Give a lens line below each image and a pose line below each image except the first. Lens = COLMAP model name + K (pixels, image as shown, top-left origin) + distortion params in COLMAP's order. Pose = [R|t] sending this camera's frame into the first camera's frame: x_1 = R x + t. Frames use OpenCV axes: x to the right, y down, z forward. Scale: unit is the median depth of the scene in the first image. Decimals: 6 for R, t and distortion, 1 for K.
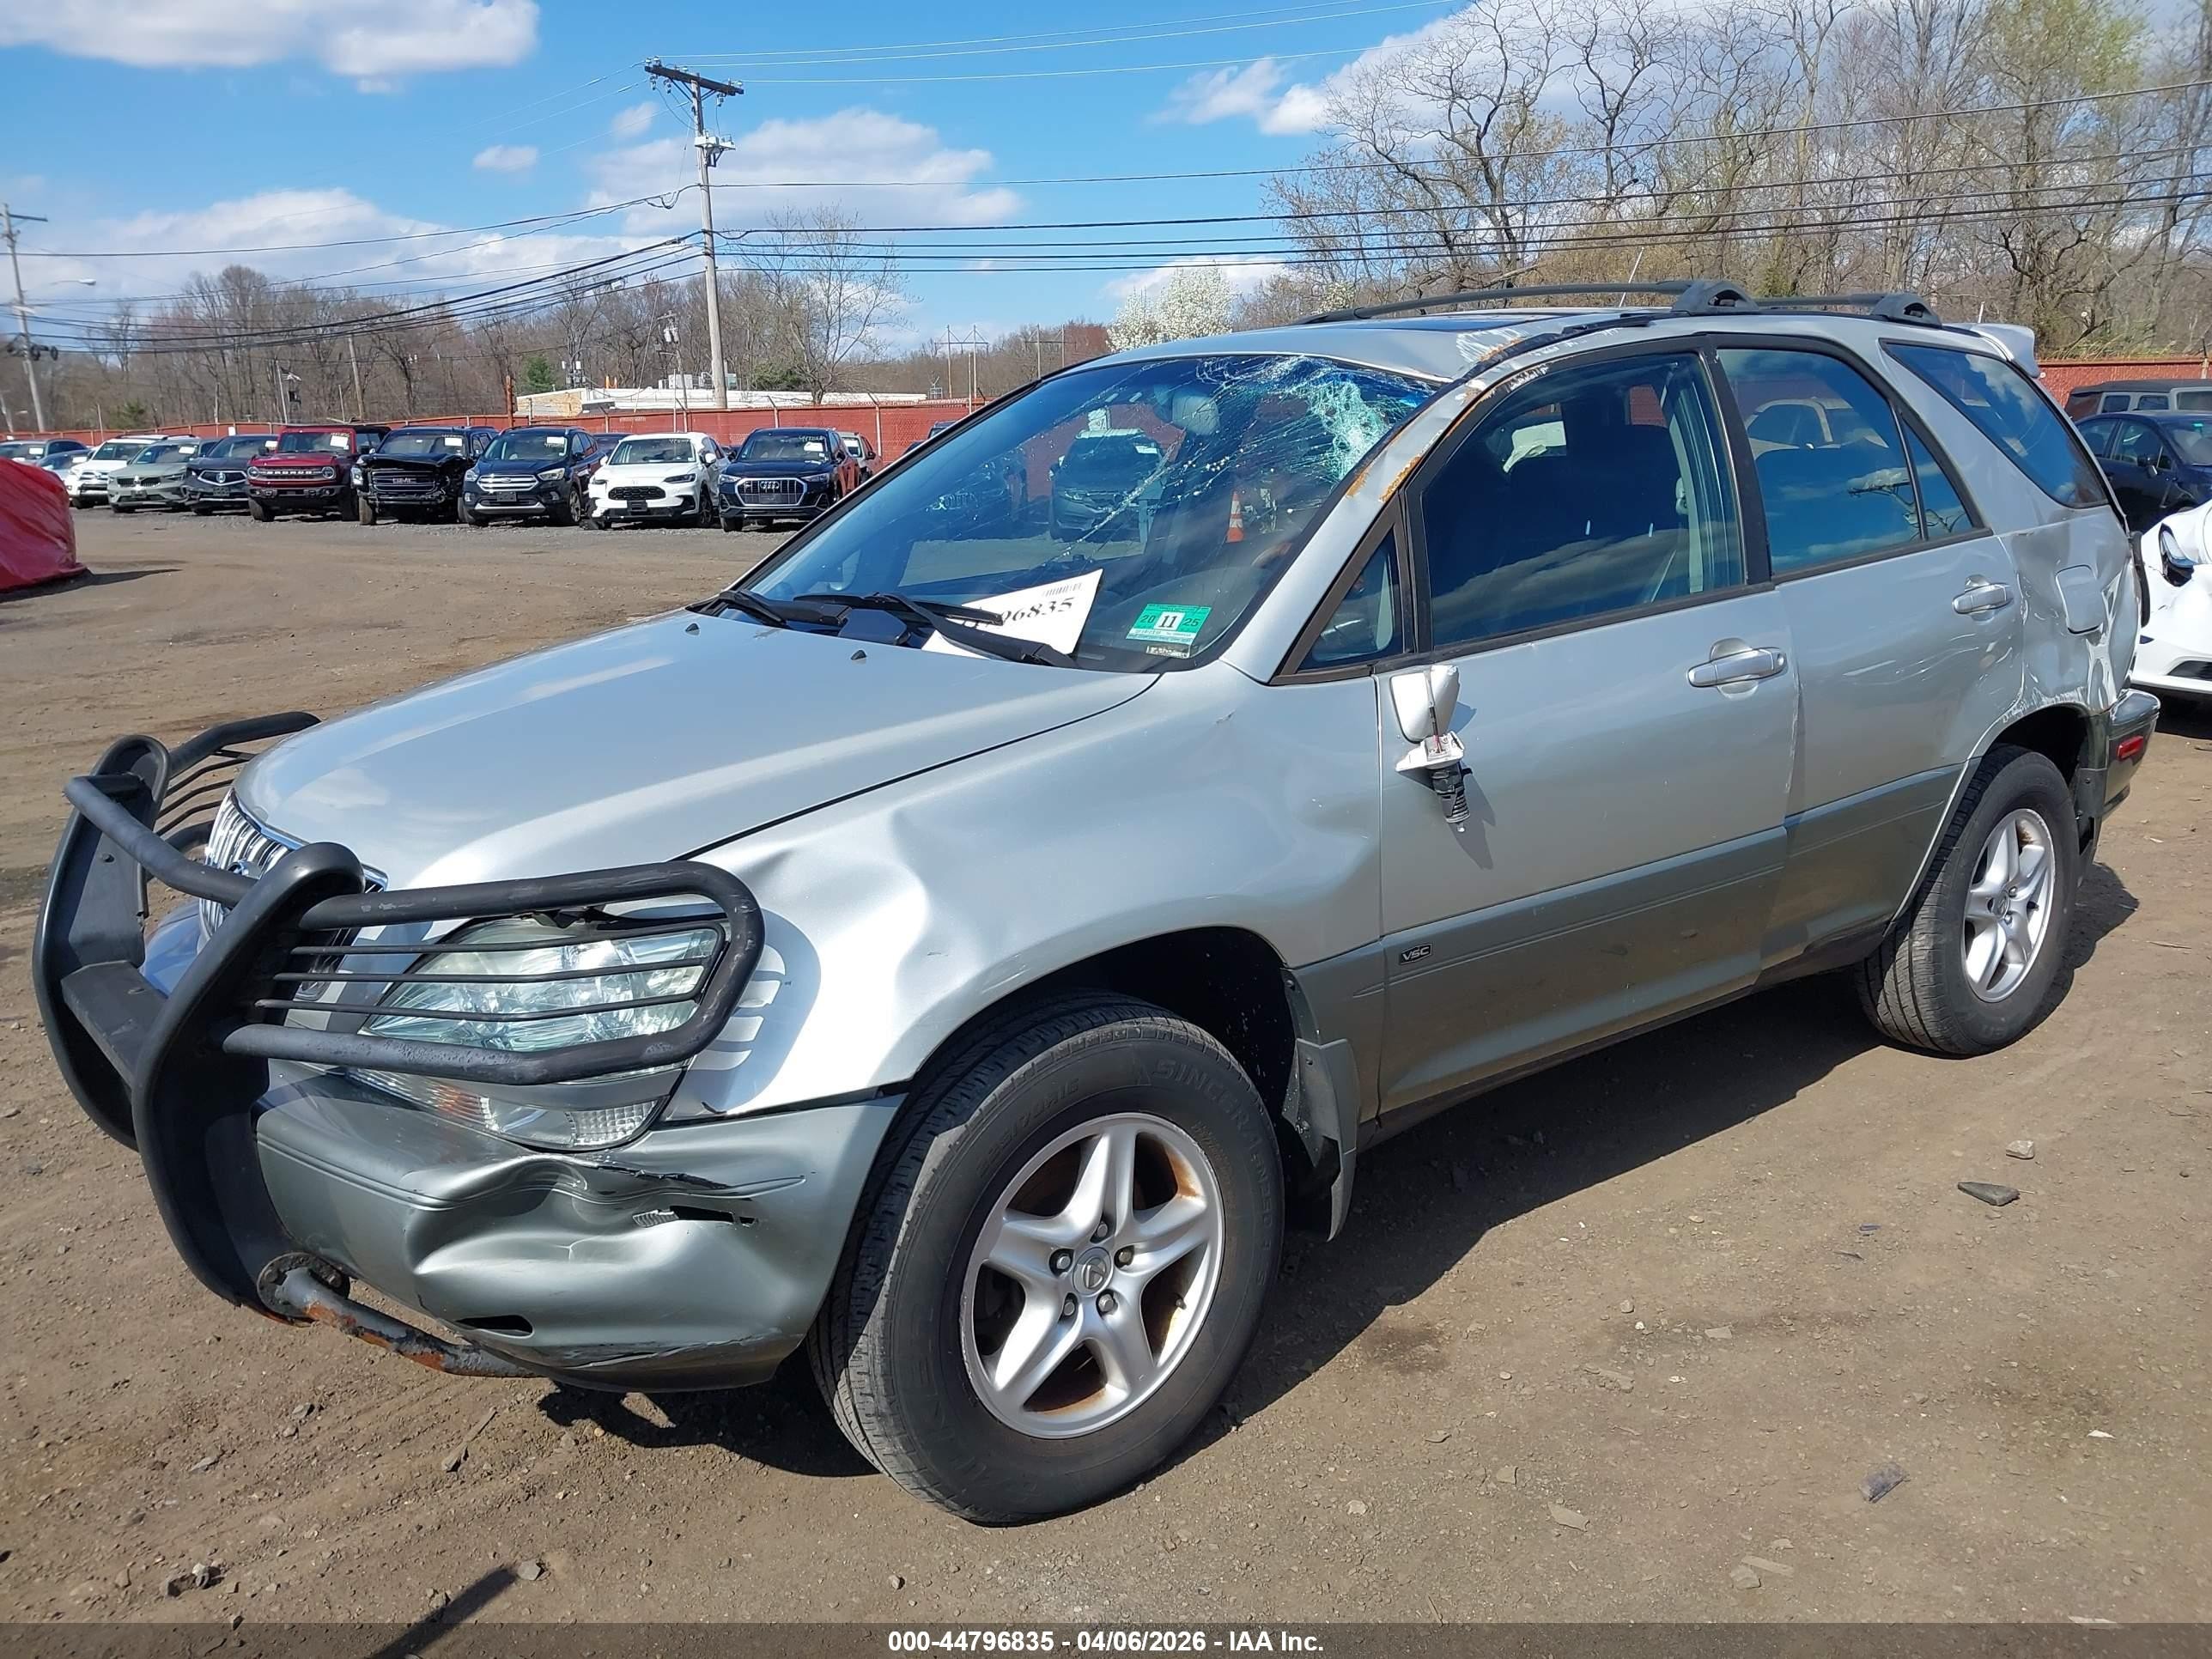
lens RADIAL K [[1743.2, 0, 1116.0], [0, 1743.2, 822.4], [0, 0, 1]] dist [0.034469, -0.034713]
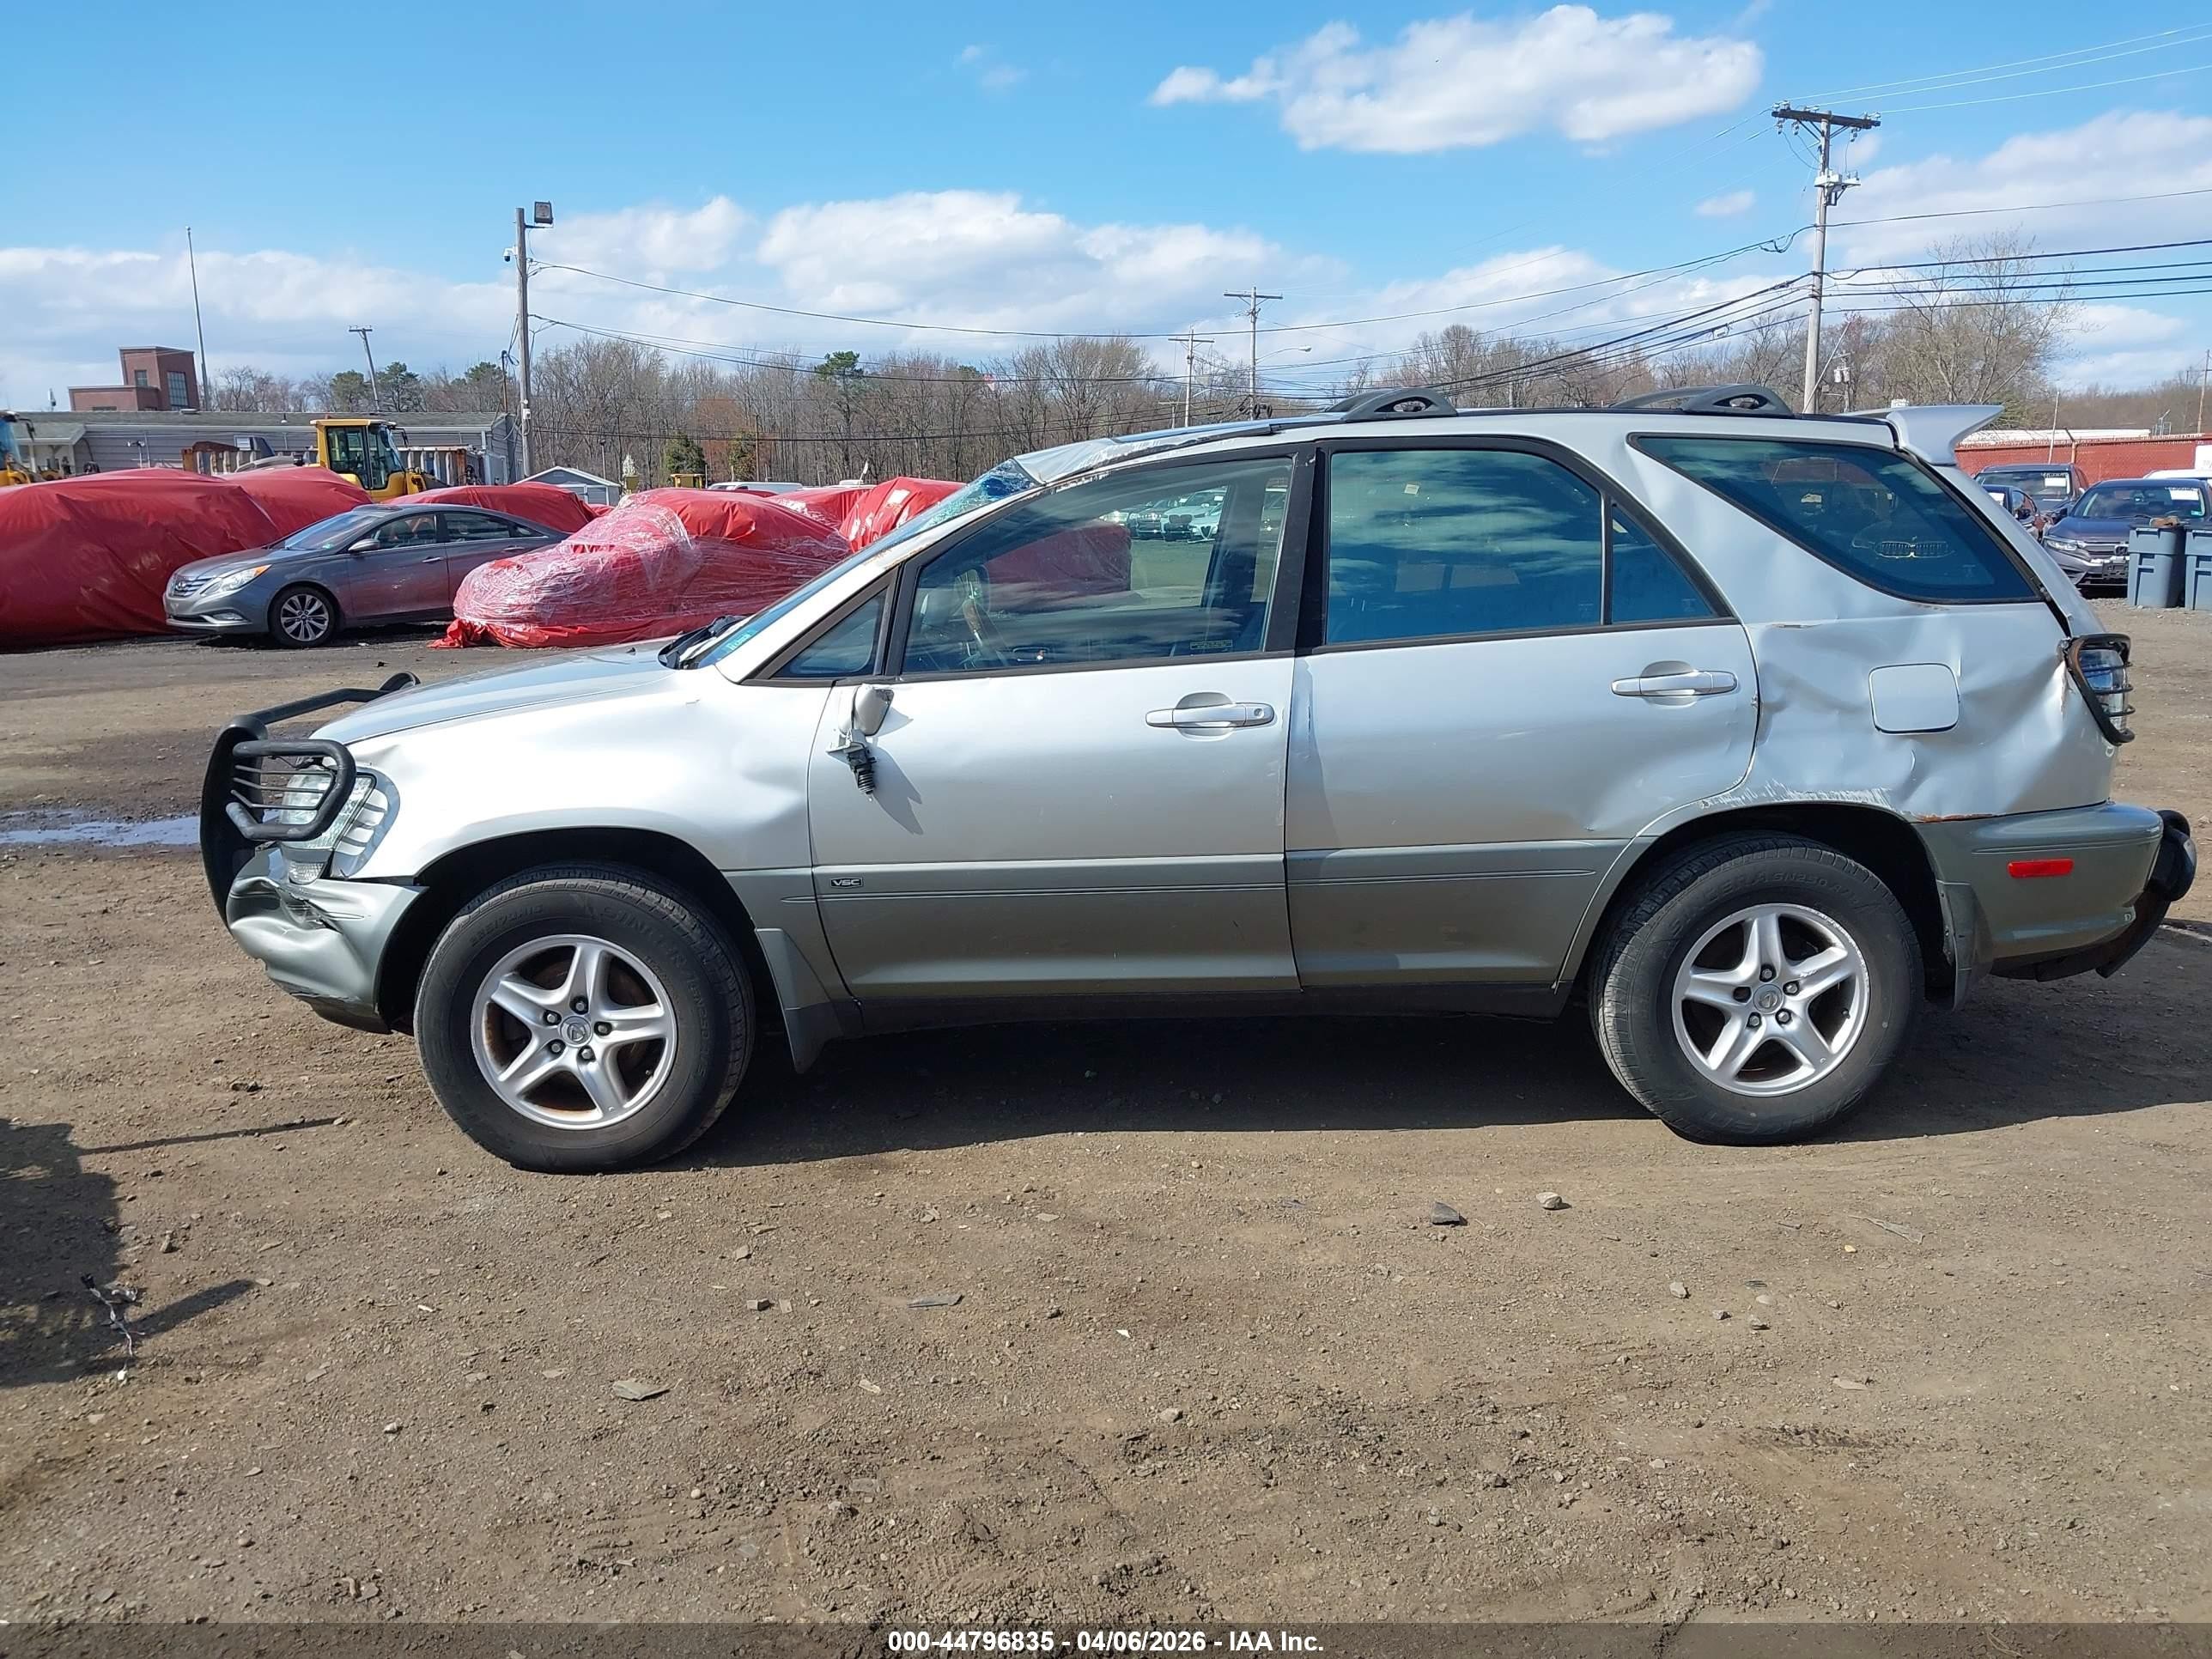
lens RADIAL K [[1743.2, 0, 1104.0], [0, 1743.2, 834.4], [0, 0, 1]] dist [0.034469, -0.034713]
pose [[0.790467, 0.127833, -0.599016, 1.048404], [-0.137136, 0.990088, 0.030324, -0.031989], [0.596955, 0.058177, 0.800163, -0.014021]]
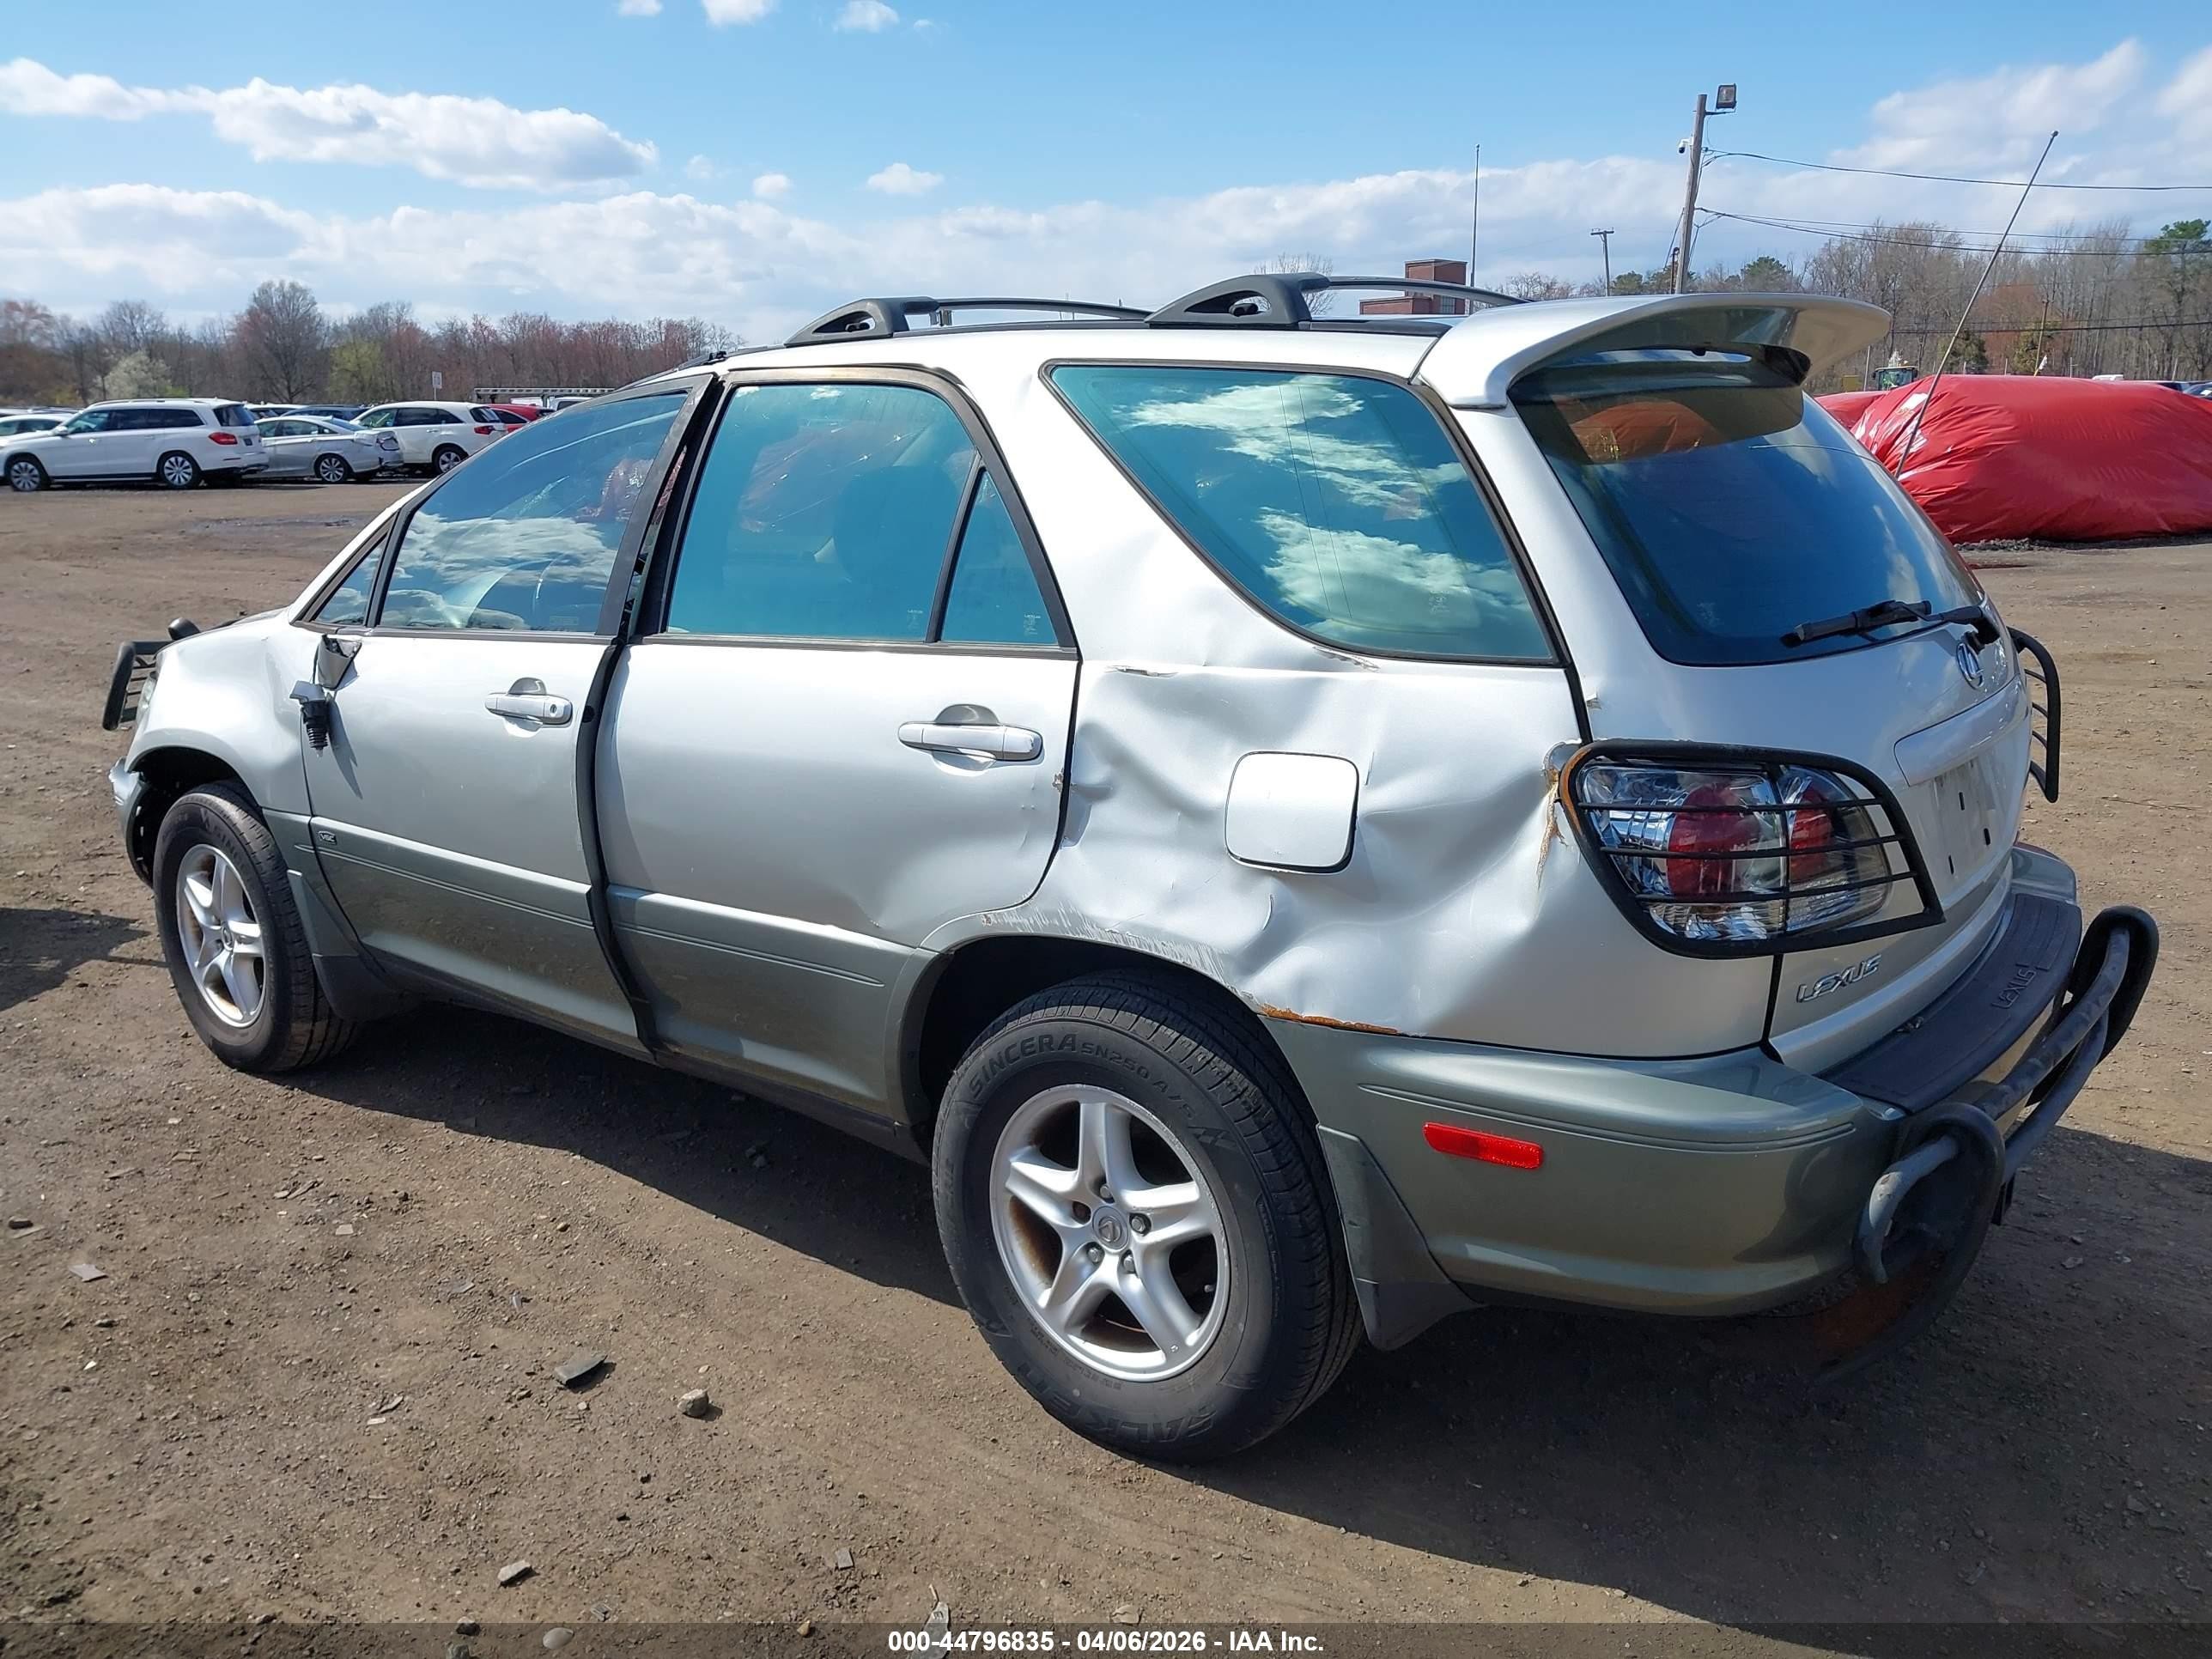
lens RADIAL K [[1743.2, 0, 1114.6], [0, 1743.2, 840.2], [0, 0, 1]] dist [0.034469, -0.034713]
pose [[0.223845, 0.251732, -0.941554, 1.431905], [-0.206930, 0.956318, 0.206483, -0.298736], [0.952404, 0.148615, 0.266158, 1.077707]]
